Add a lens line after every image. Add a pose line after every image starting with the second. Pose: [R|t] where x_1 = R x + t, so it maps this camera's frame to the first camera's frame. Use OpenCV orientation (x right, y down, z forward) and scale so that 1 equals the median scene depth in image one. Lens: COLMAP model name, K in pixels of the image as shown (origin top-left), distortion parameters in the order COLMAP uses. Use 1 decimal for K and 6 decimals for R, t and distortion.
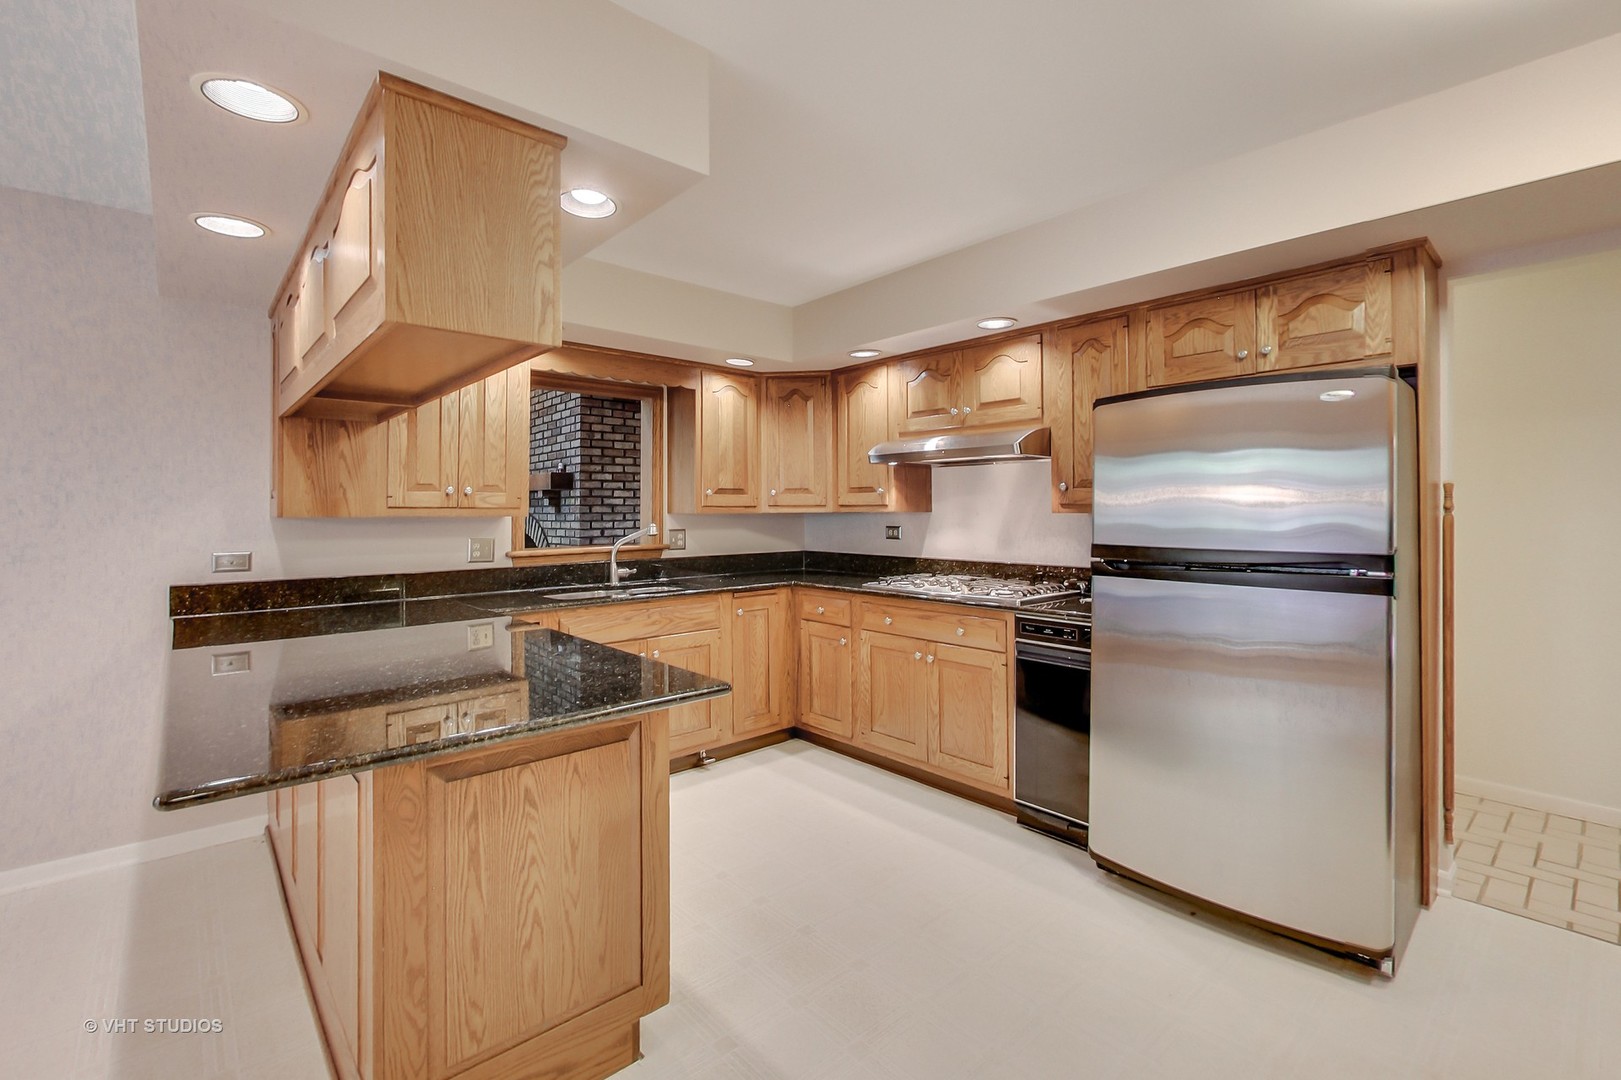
lens RADIAL K [[717.0, 0, 808.7], [0, 717.0, 512.9], [0, 0, 1]] dist [-0.012714, 0.000399]
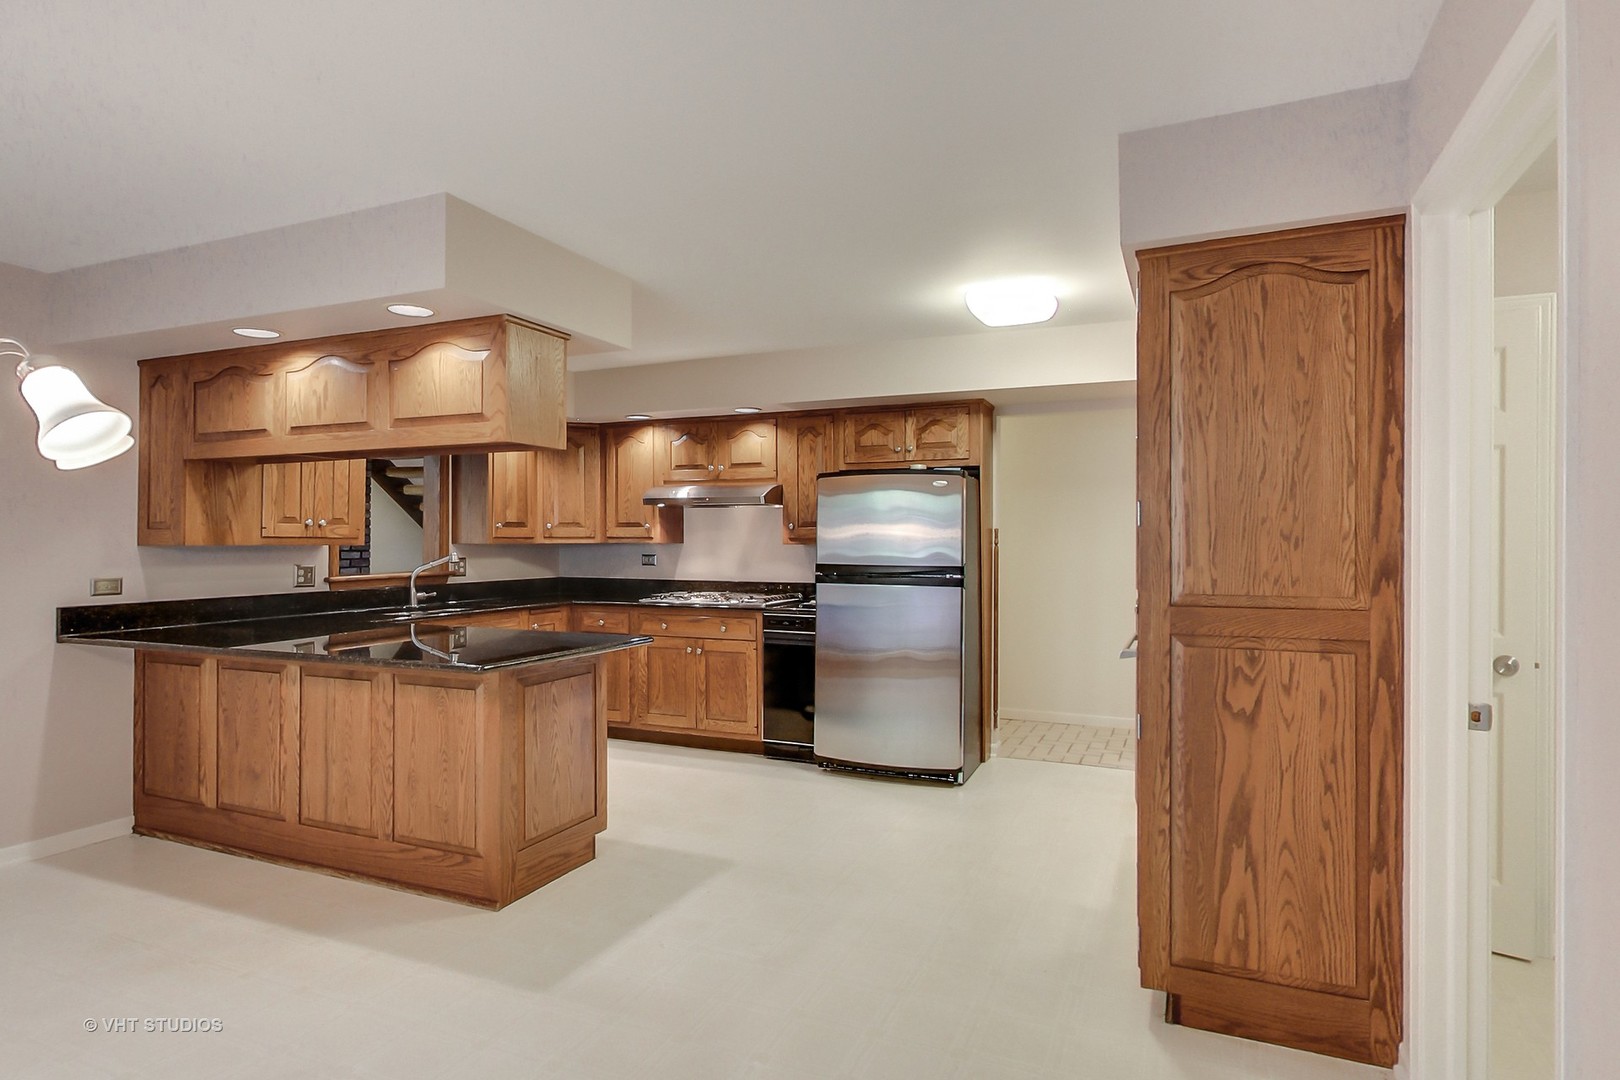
lens RADIAL K [[859.1, 0, 811.9], [0, 859.1, 542.8], [0, 0, 1]] dist [-0.016085, 0.002688]
pose [[0.904714, 0.005230, 0.425986, -0.344426], [-0.004214, 0.999986, -0.003329, 0.002265], [-0.425998, 0.001217, 0.904723, -0.588308]]
